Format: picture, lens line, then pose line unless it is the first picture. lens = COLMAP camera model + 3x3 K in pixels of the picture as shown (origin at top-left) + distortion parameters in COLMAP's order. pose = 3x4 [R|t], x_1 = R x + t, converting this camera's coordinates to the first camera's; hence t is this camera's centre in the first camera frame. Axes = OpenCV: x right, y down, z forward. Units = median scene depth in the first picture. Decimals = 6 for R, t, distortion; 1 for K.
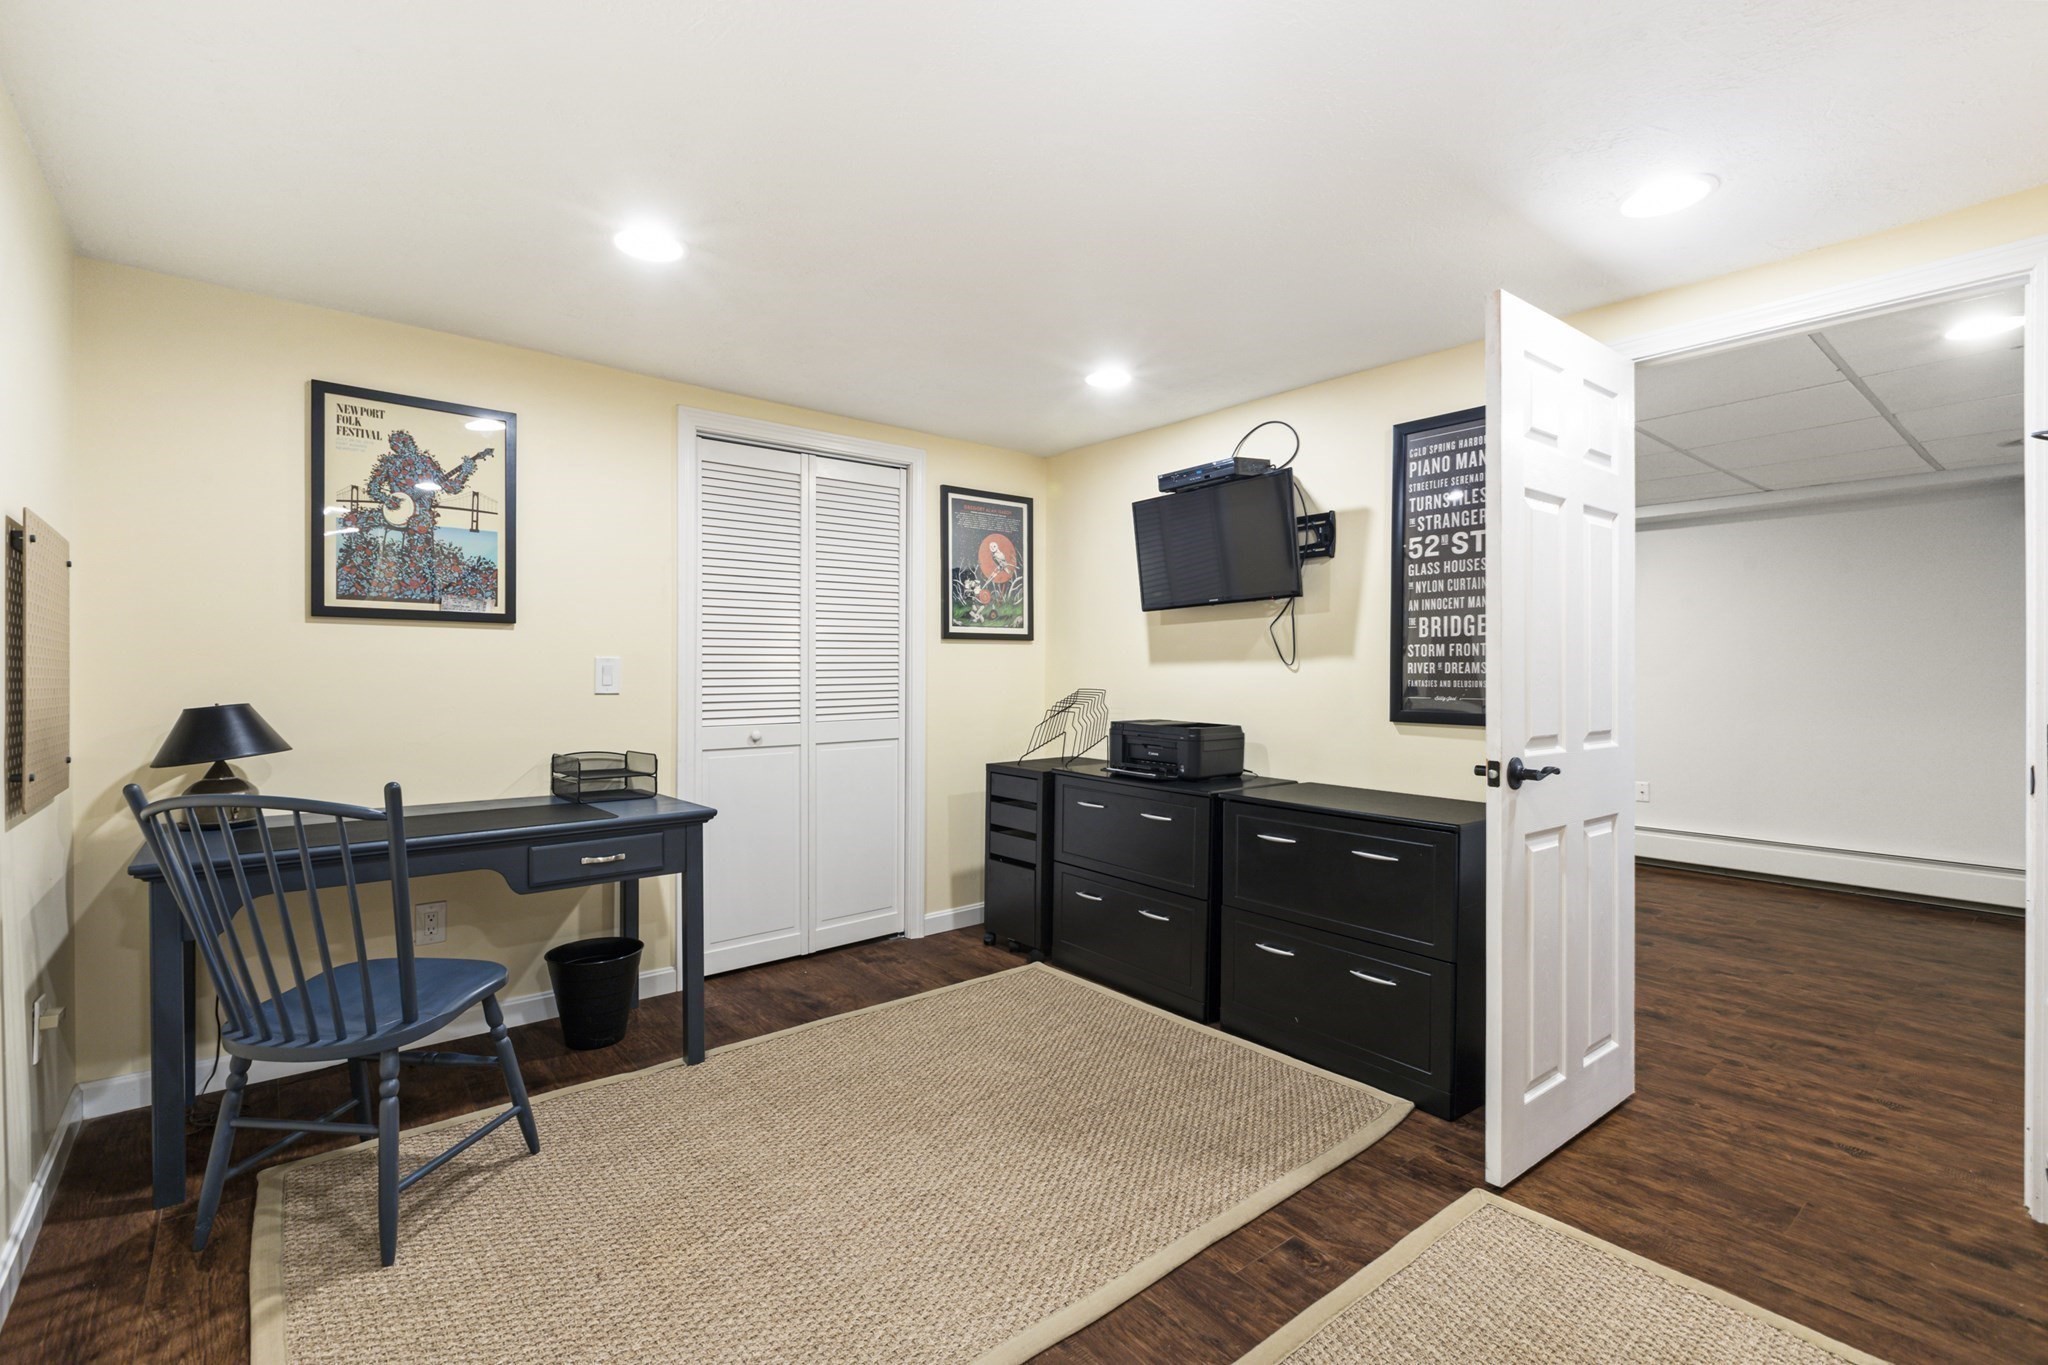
lens RADIAL K [[920.3, 0, 1021.9], [0, 920.3, 680.3], [0, 0, 1]] dist [-0.000414, 0.000122]
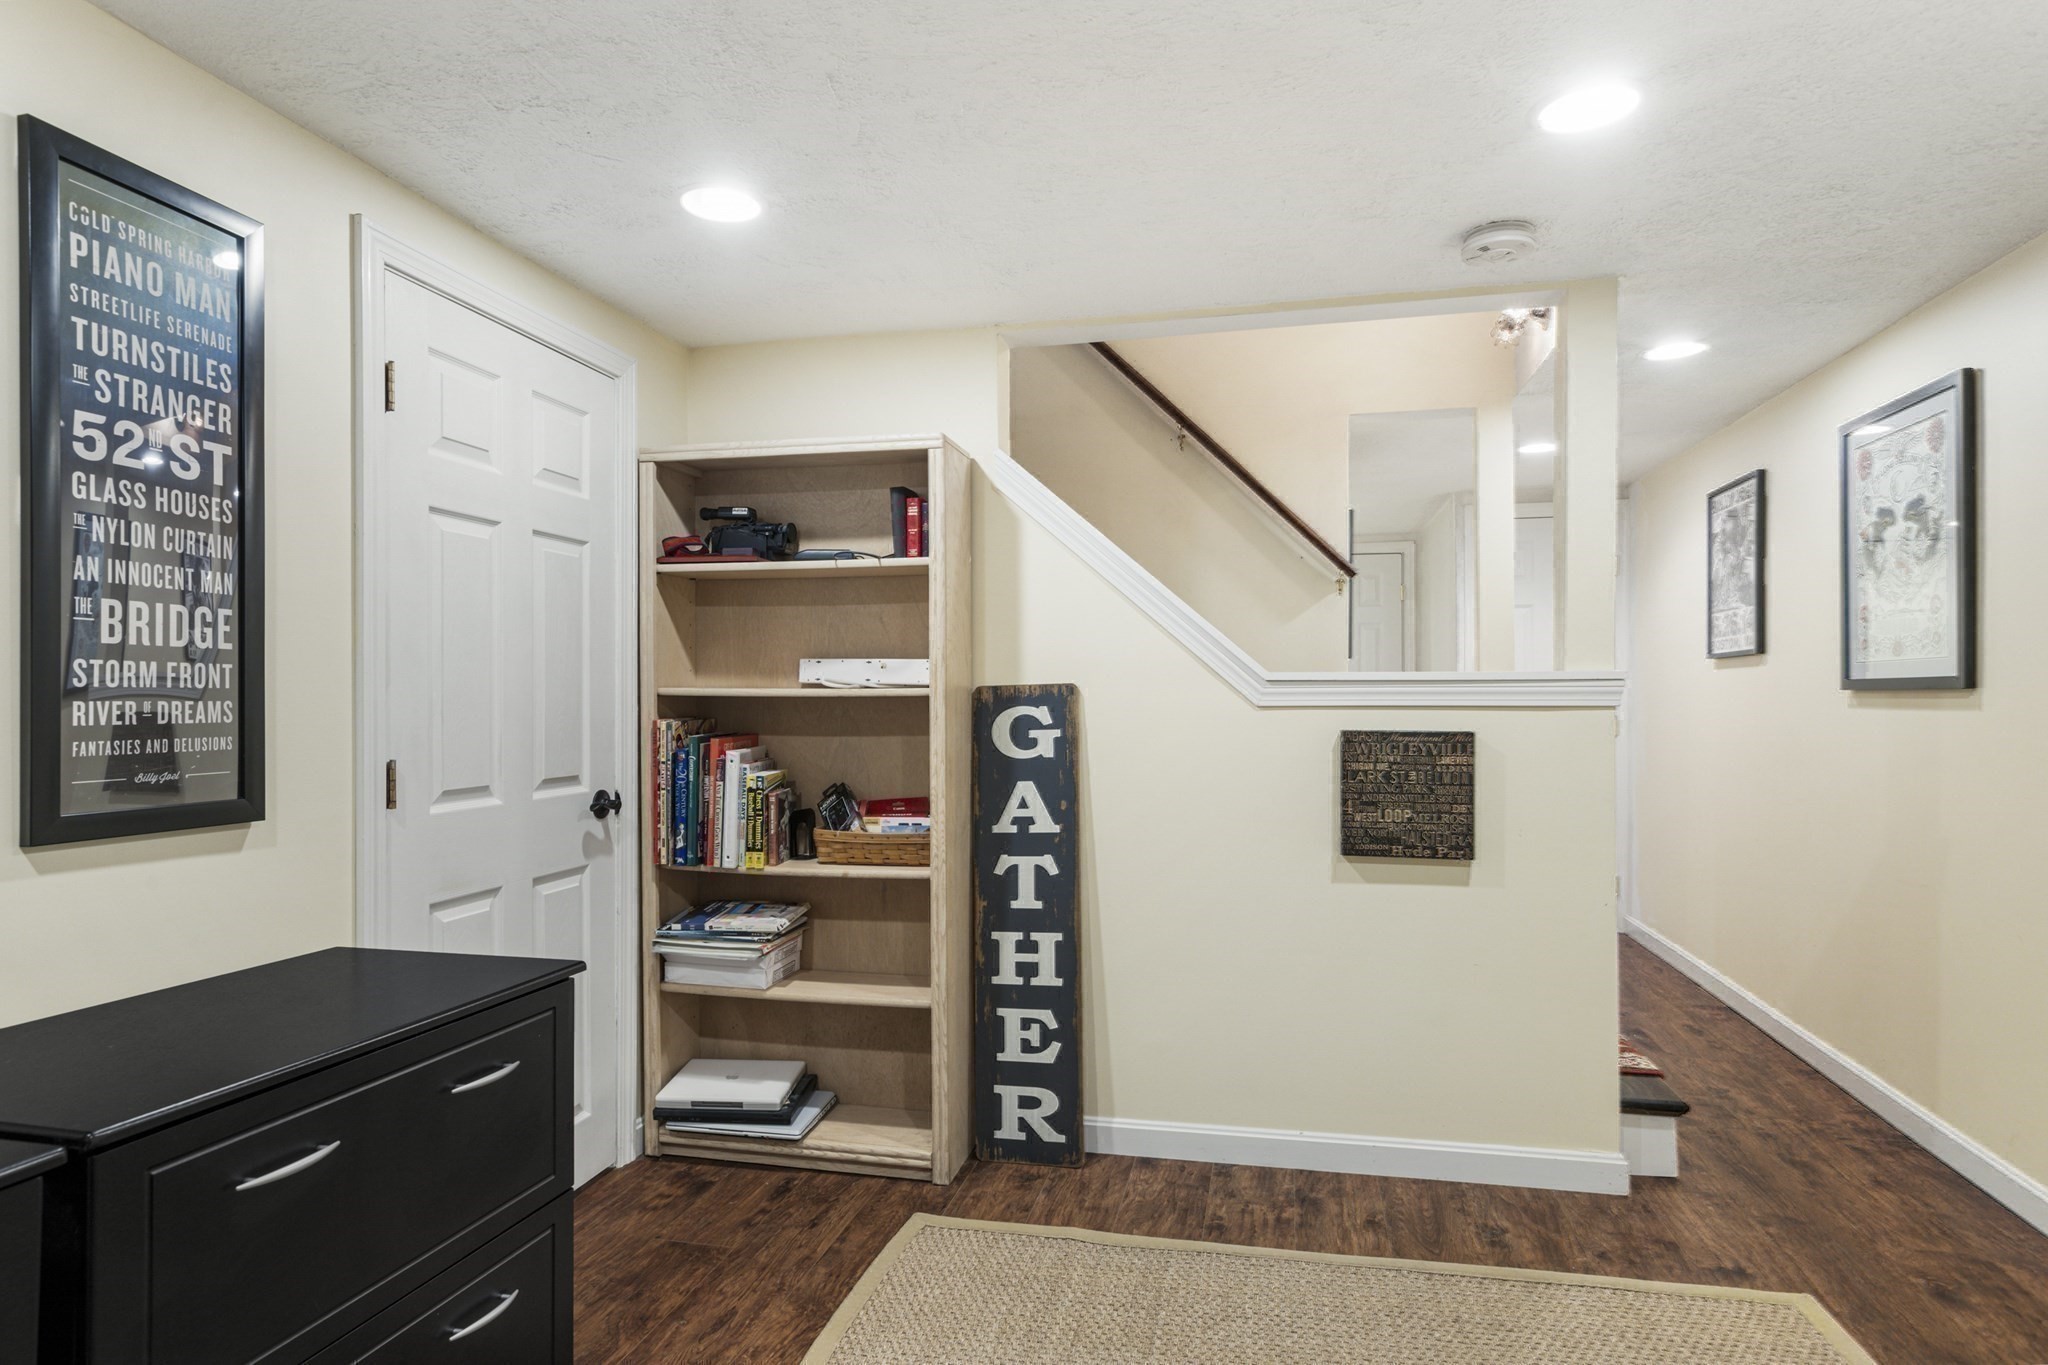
lens RADIAL K [[1162.6, 0, 1022.6], [0, 1162.6, 693.4], [0, 0, 1]] dist [0.002956, 0.000175]
pose [[-0.610403, -0.001543, 0.792089, -0.280299], [0.000230, 0.999998, 0.002124, -0.024141], [-0.792091, 0.001479, -0.610402, 1.002168]]
